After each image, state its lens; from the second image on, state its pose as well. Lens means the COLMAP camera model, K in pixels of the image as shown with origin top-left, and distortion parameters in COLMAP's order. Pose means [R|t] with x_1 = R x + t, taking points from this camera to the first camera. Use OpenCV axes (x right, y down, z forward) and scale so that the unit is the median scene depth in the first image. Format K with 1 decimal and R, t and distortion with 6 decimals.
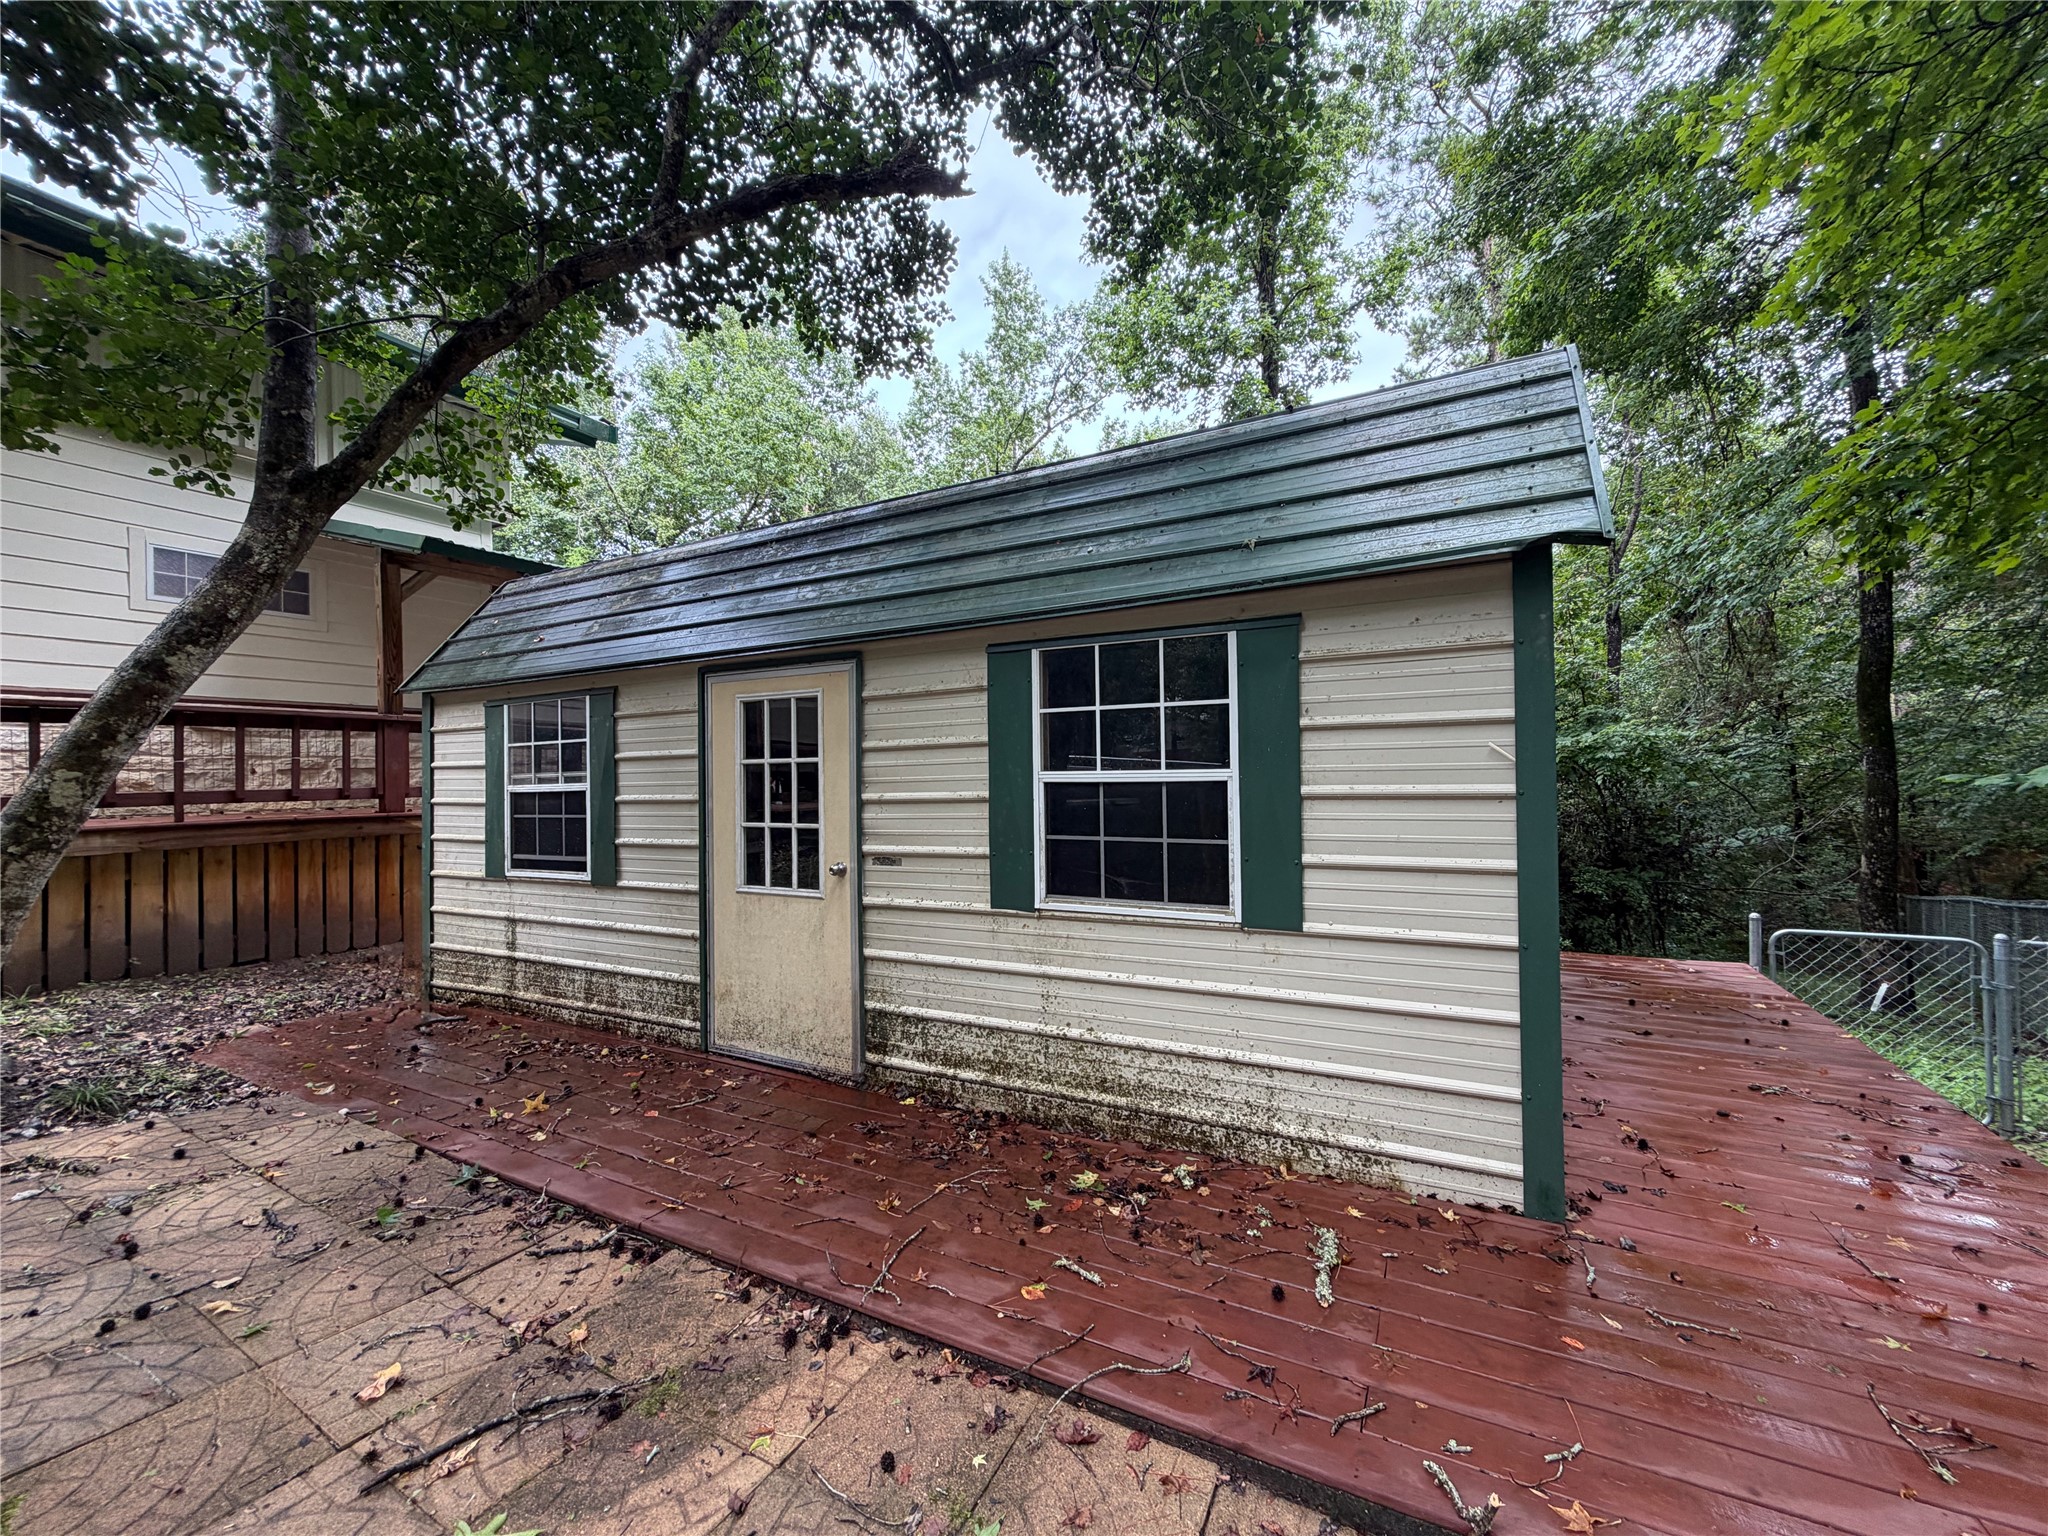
lens RADIAL K [[812.5, 0, 1023.2], [0, 812.5, 776.5], [0, 0, 1]] dist [0.002505, 0.000780]
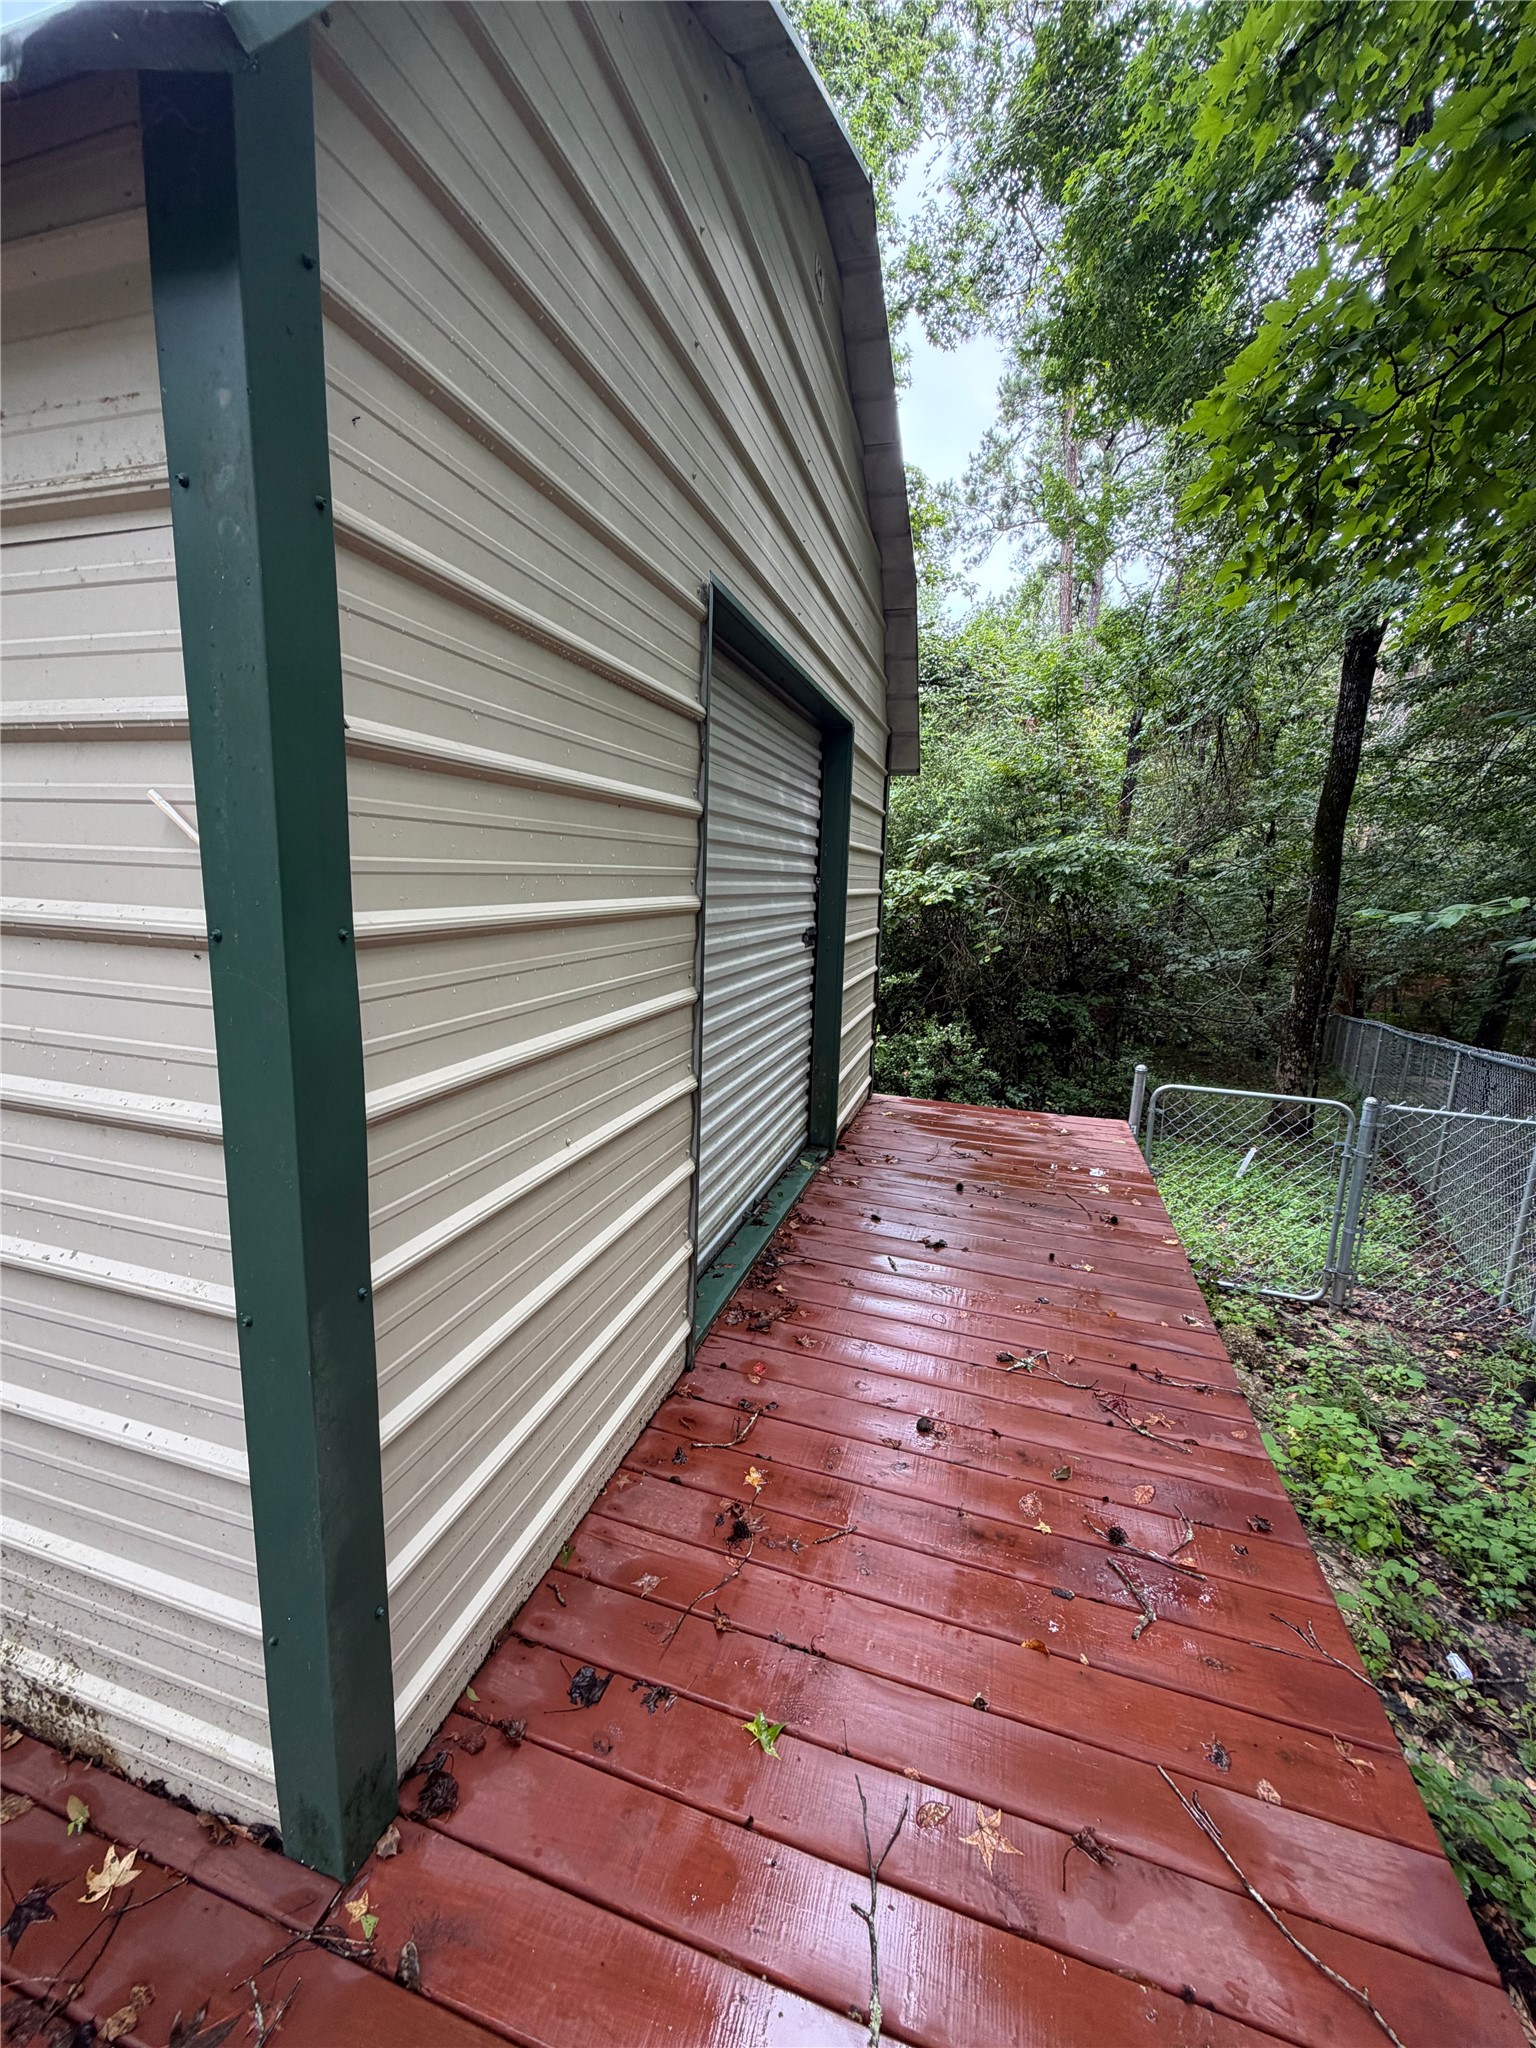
lens RADIAL K [[812.5, 0, 766.4], [0, 812.5, 1018.3], [0, 0, 1]] dist [0.002505, 0.000780]
pose [[0.981058, 0.018546, 0.192824, 0.226482], [-0.053335, 0.982795, 0.176833, -0.005939], [-0.186227, -0.183767, 0.965168, 0.170705]]
